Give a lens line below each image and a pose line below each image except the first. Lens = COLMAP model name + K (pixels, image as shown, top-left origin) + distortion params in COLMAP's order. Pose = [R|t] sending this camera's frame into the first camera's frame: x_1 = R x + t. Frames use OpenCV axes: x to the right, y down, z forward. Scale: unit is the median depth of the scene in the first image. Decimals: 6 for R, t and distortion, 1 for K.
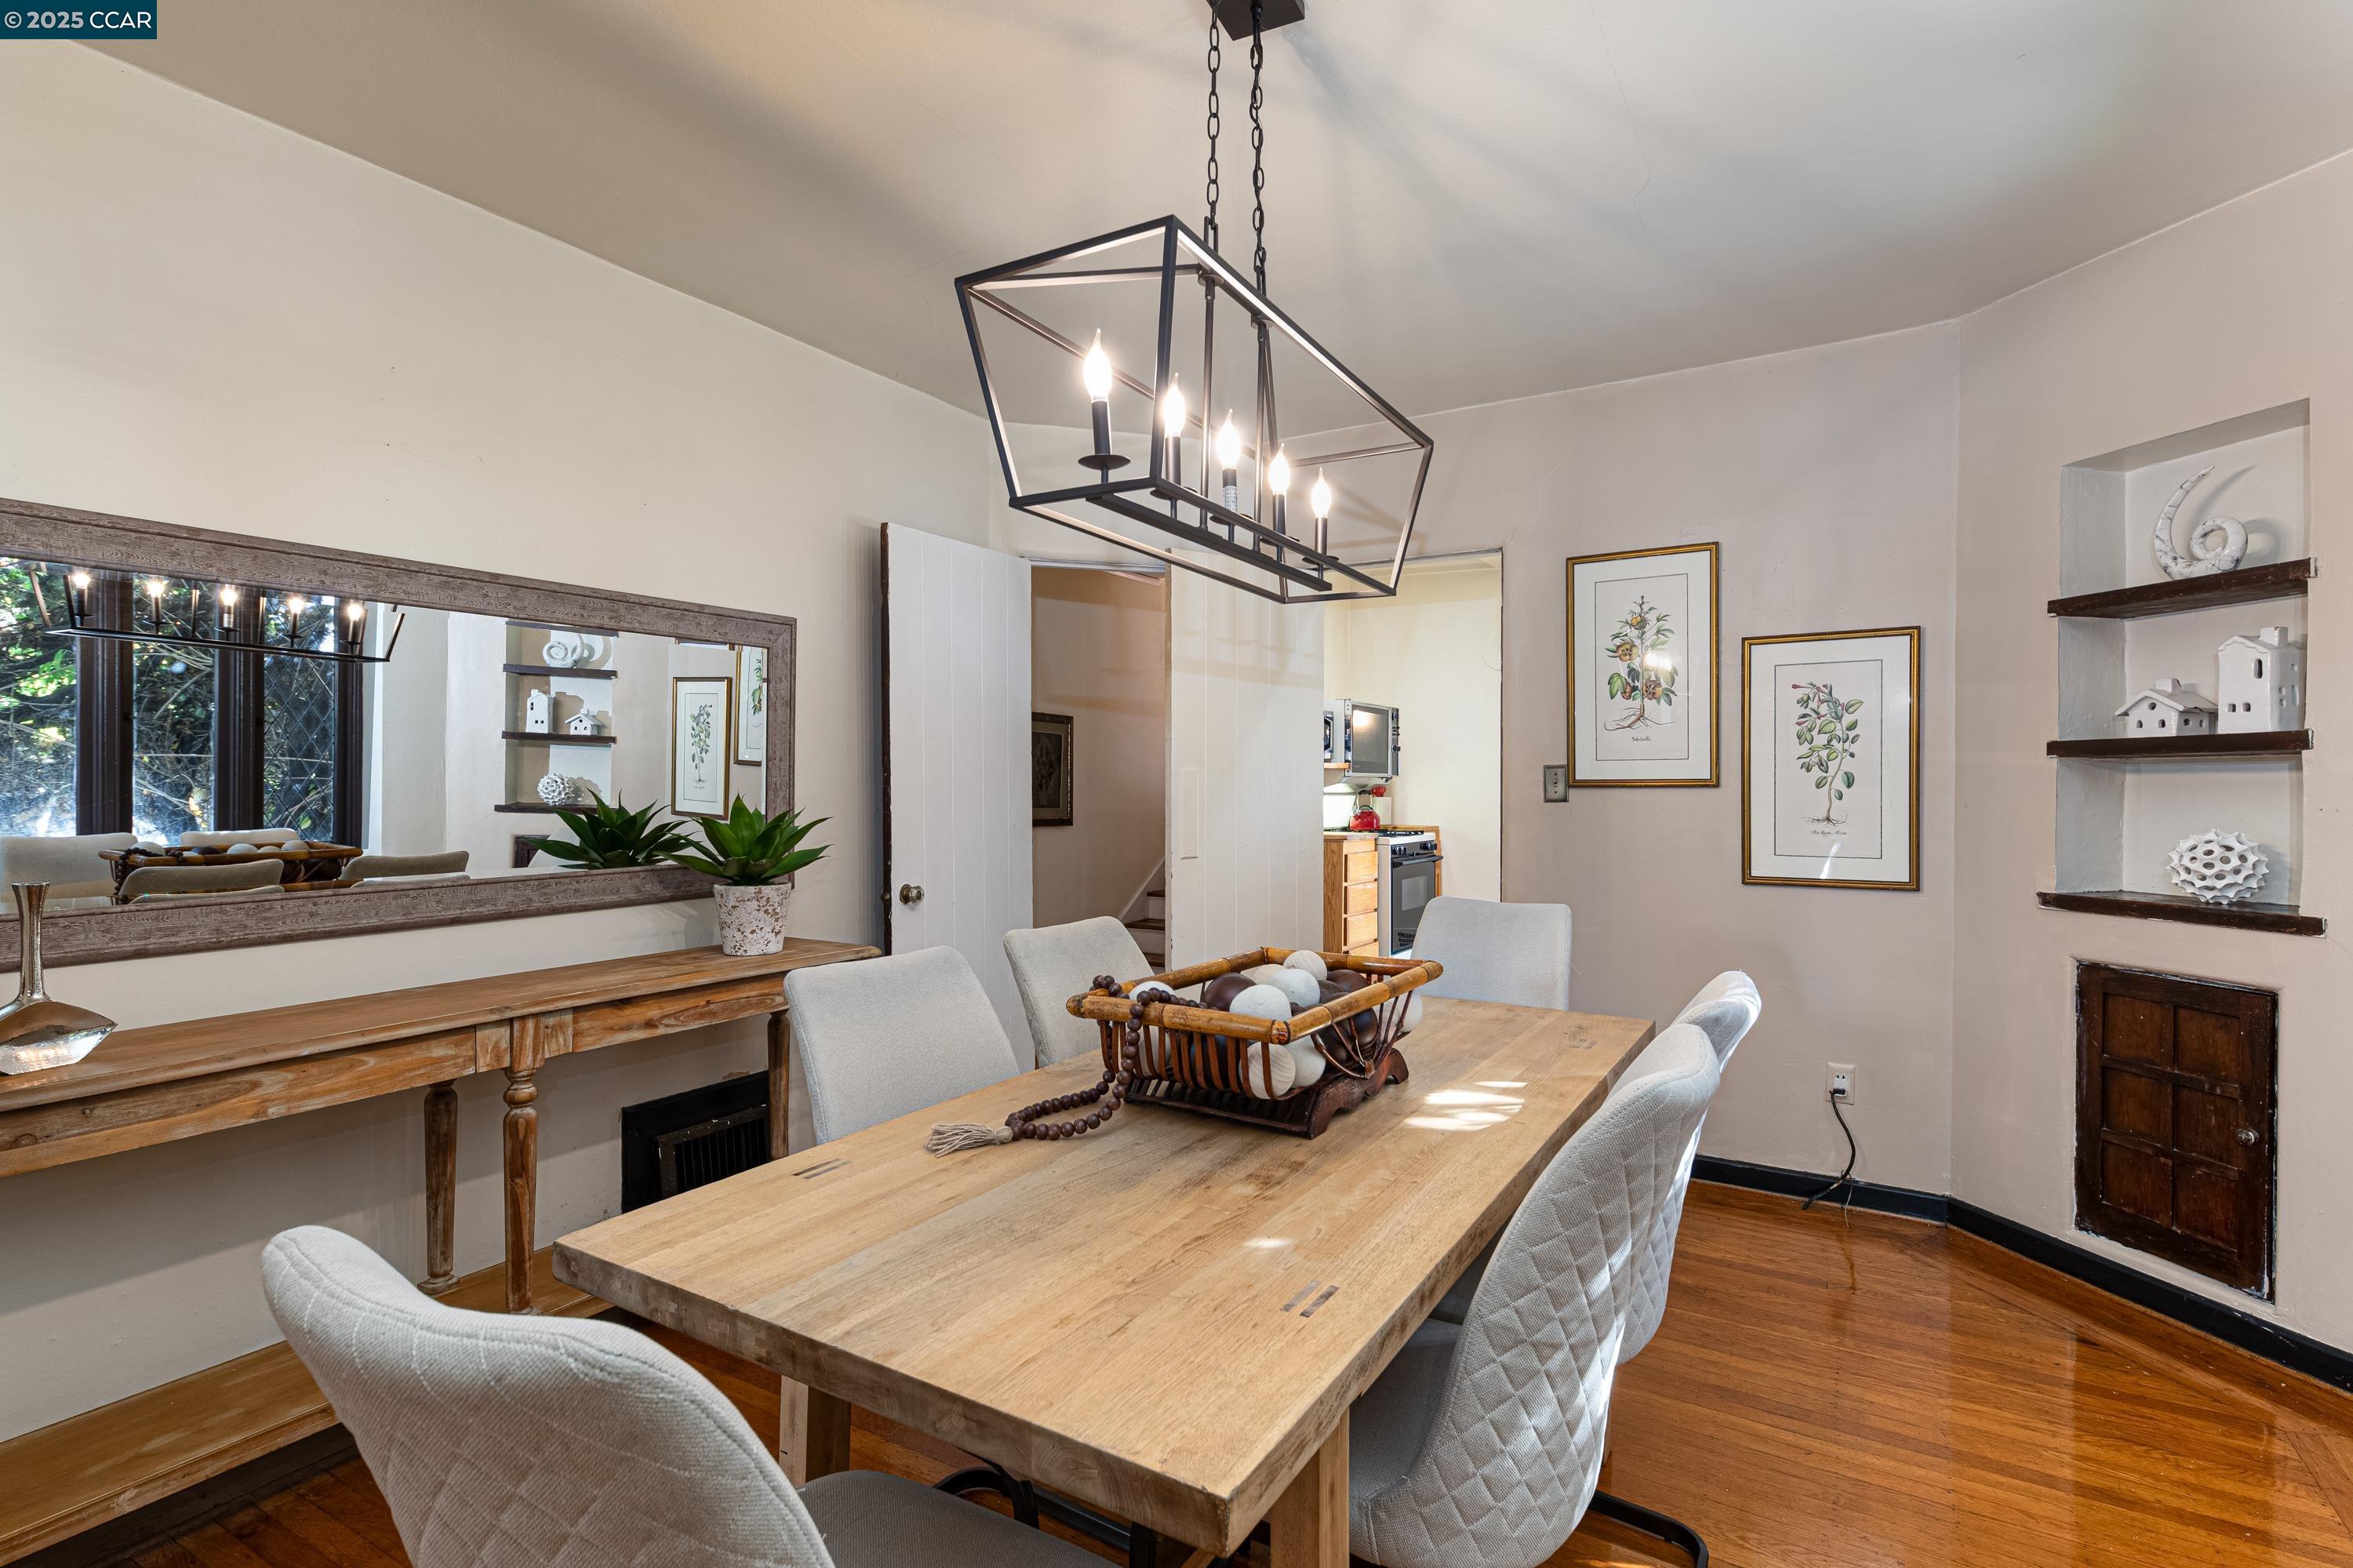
lens RADIAL K [[1103.8, 0, 1172.2], [0, 1103.8, 780.5], [0, 0, 1]] dist [0.008828, 0.000153]
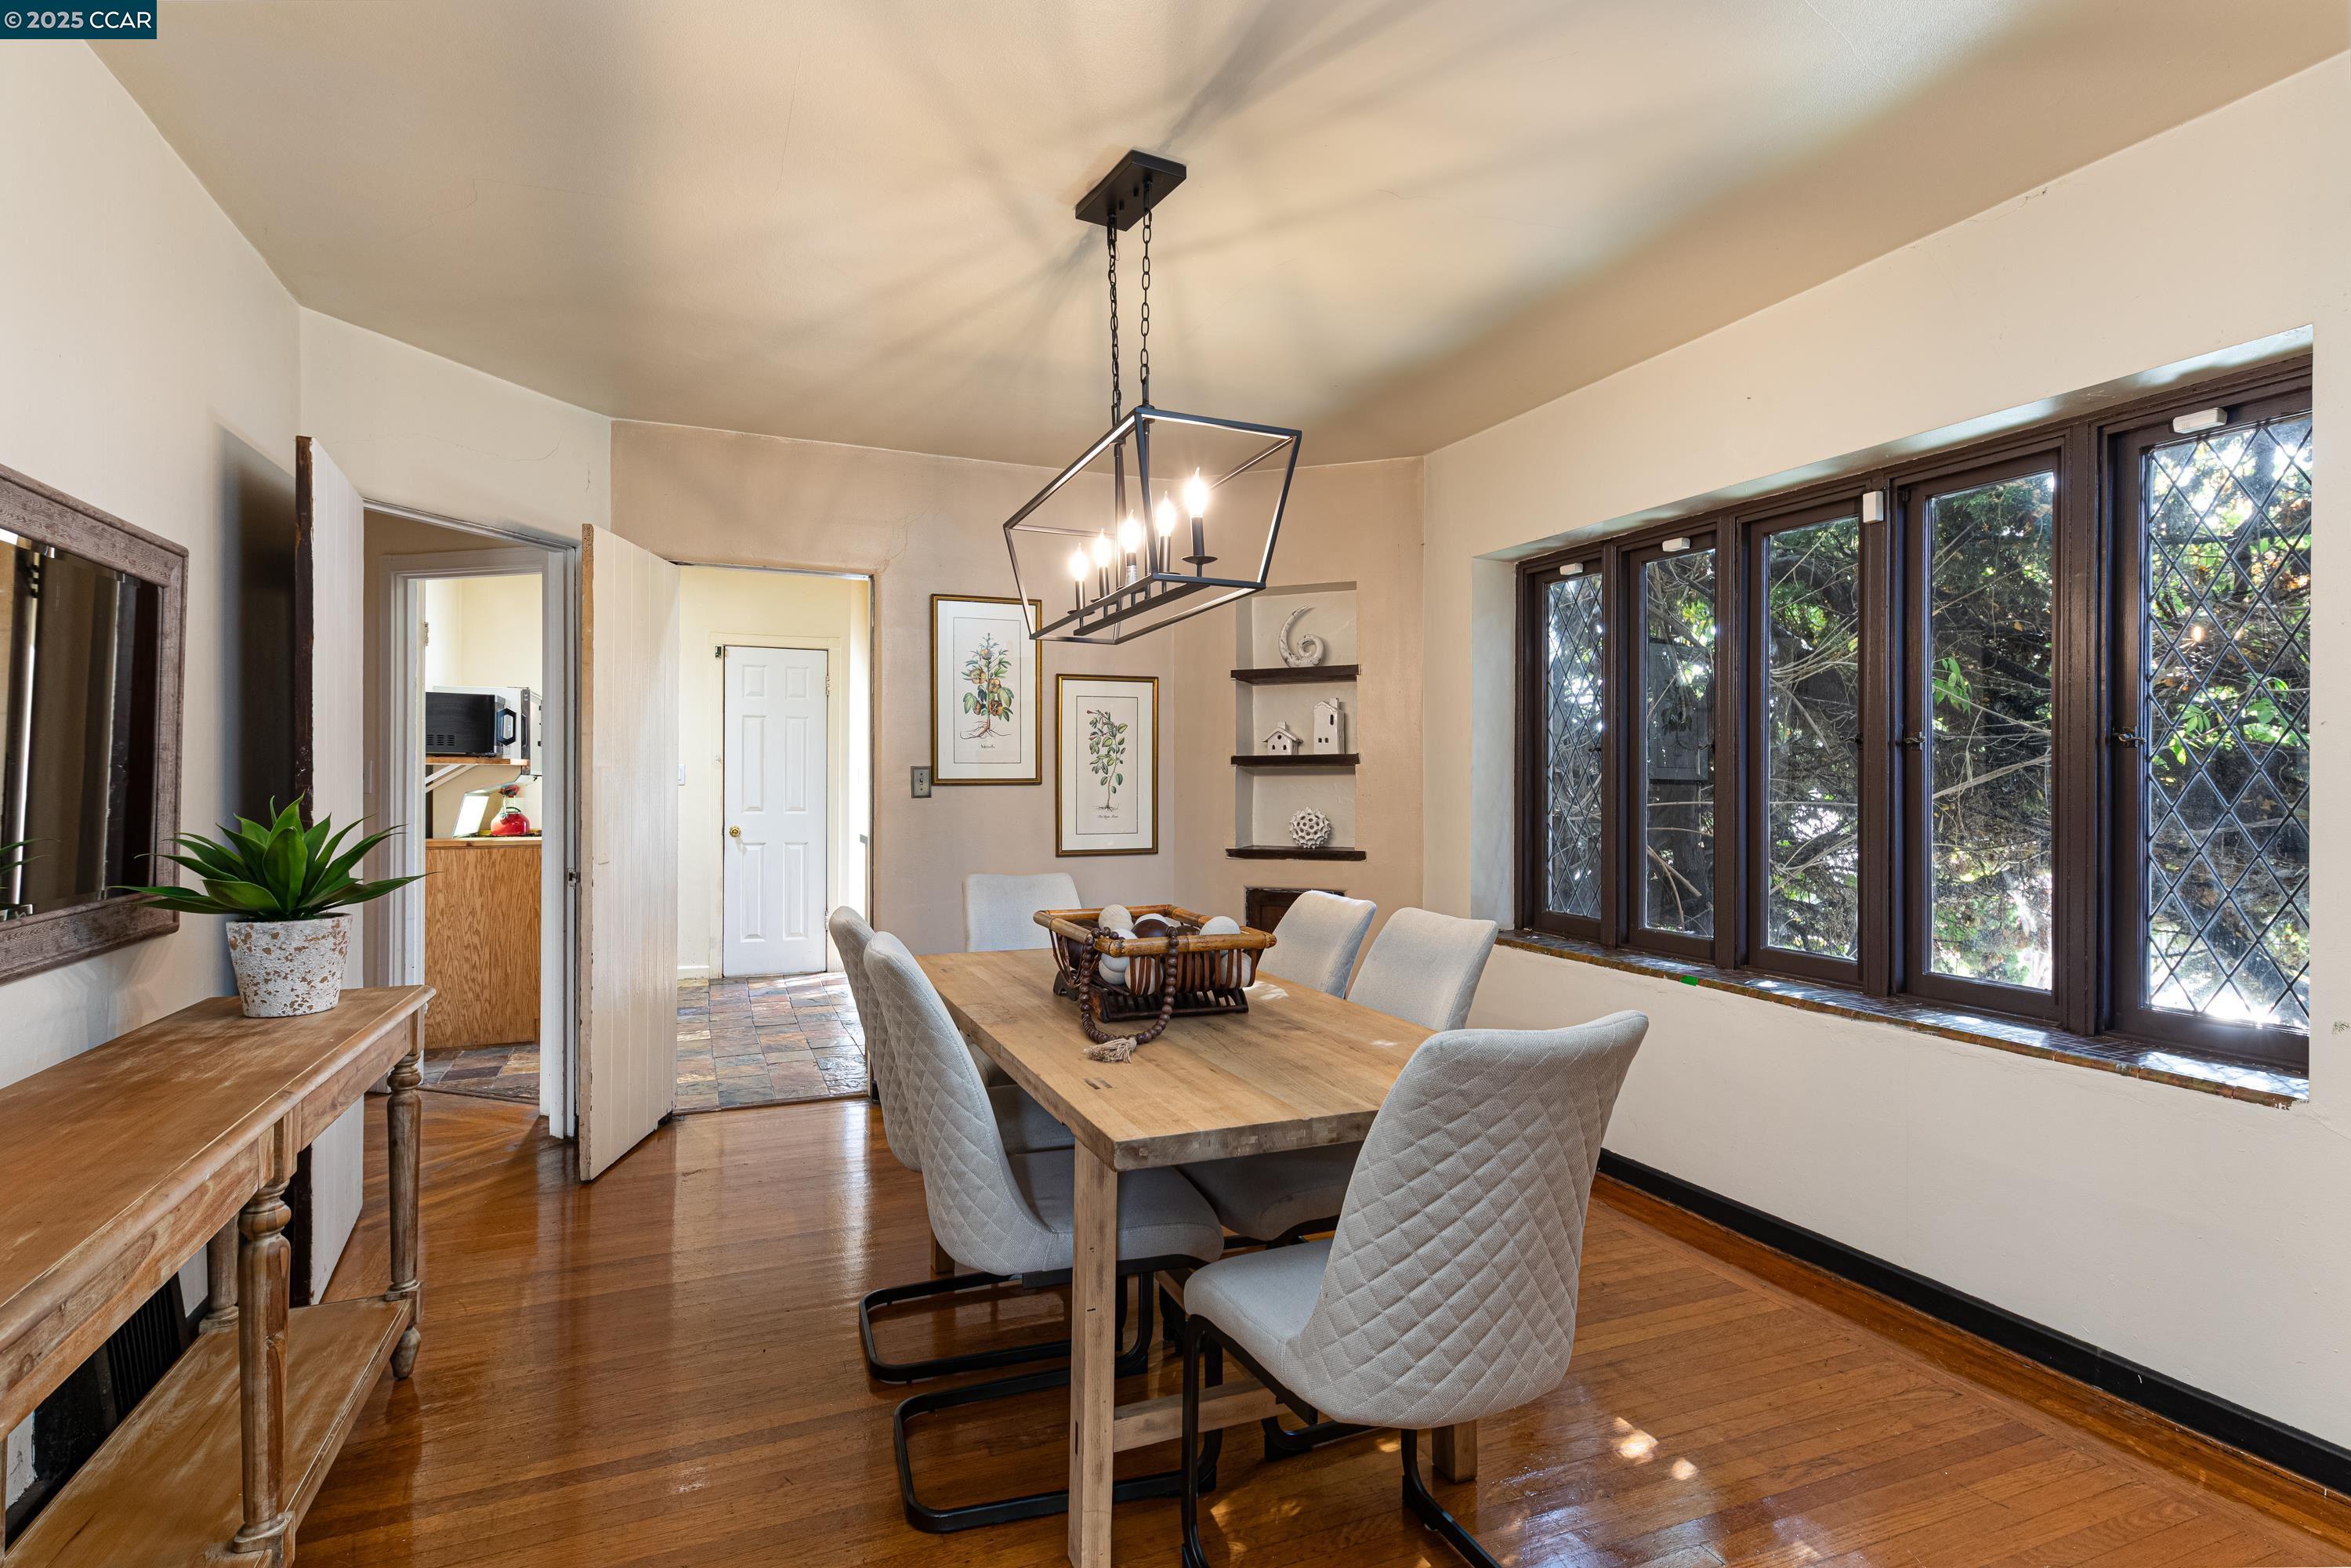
lens RADIAL K [[1157.5, 0, 1168.6], [0, 1157.5, 776.9], [0, 0, 1]] dist [-0.002863, 0.000122]
pose [[0.590719, 0.002943, 0.806872, -1.604856], [-0.001821, 0.999996, -0.002313, -0.001155], [-0.806876, -0.000103, 0.590721, 0.168339]]
